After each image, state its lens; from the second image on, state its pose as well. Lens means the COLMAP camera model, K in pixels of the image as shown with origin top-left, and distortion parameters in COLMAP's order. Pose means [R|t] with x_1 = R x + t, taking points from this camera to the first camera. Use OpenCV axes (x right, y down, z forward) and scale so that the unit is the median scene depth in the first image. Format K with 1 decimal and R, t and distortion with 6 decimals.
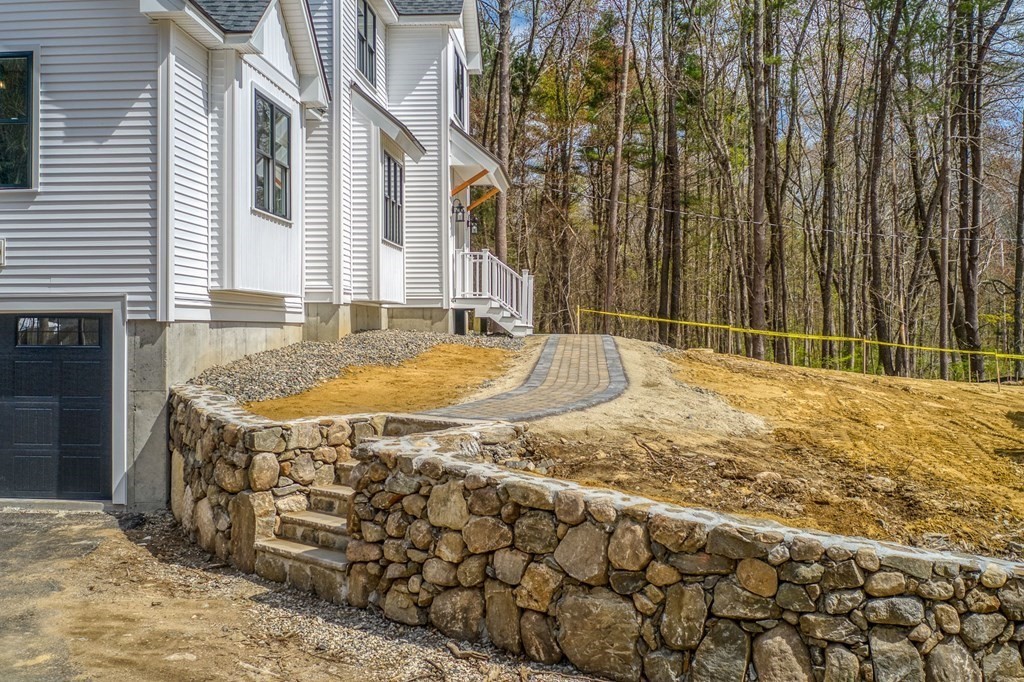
lens RADIAL K [[1035.6, 0, 512.0], [0, 1035.6, 341.0], [0, 0, 1]] dist [-0.013350, -0.021329]
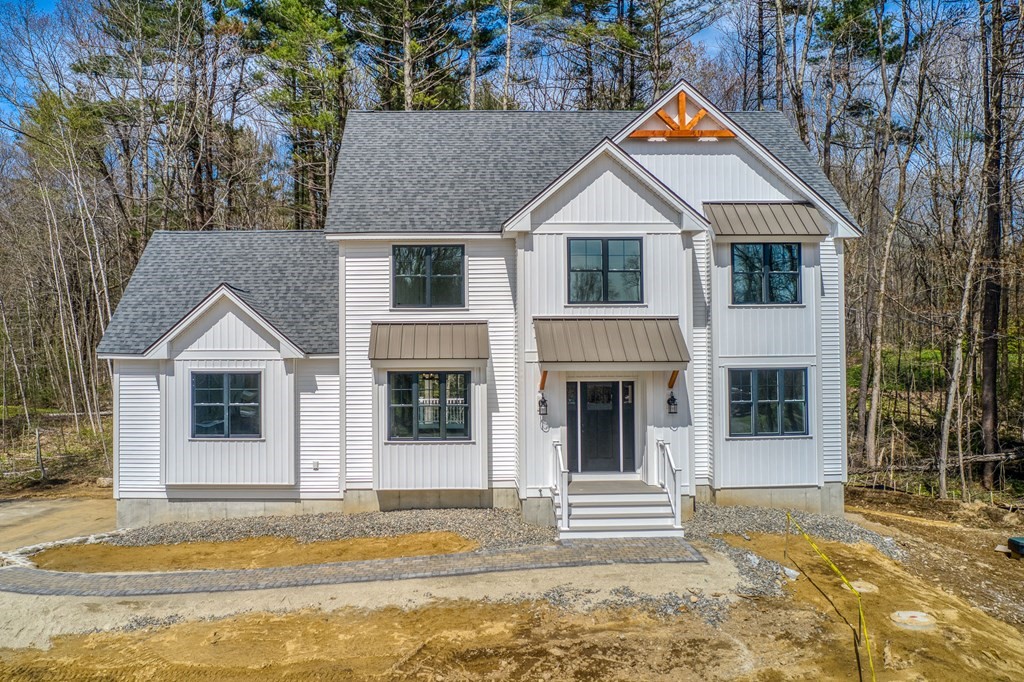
lens RADIAL K [[827.7, 0, 466.6], [0, 827.7, 315.4], [0, 0, 1]] dist [-0.088545, 0.000543]
pose [[0.079761, -0.047330, -0.995690, 1.244446], [-0.005094, 0.998840, -0.047887, -0.282751], [0.996801, 0.008892, 0.079428, 1.396975]]
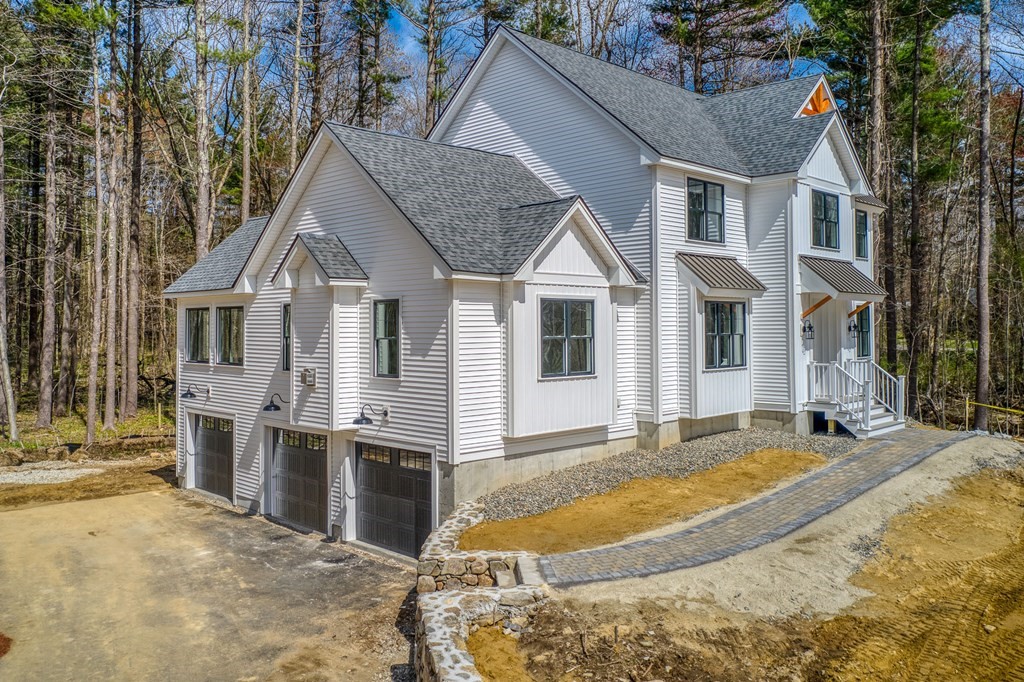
lens RADIAL K [[827.7, 0, 466.6], [0, 827.7, 315.4], [0, 0, 1]] dist [-0.088545, 0.000543]
pose [[0.722383, -0.019886, -0.691207, 0.509333], [0.002254, 0.999649, -0.026405, -0.192156], [0.691490, 0.017516, 0.722174, 0.069254]]
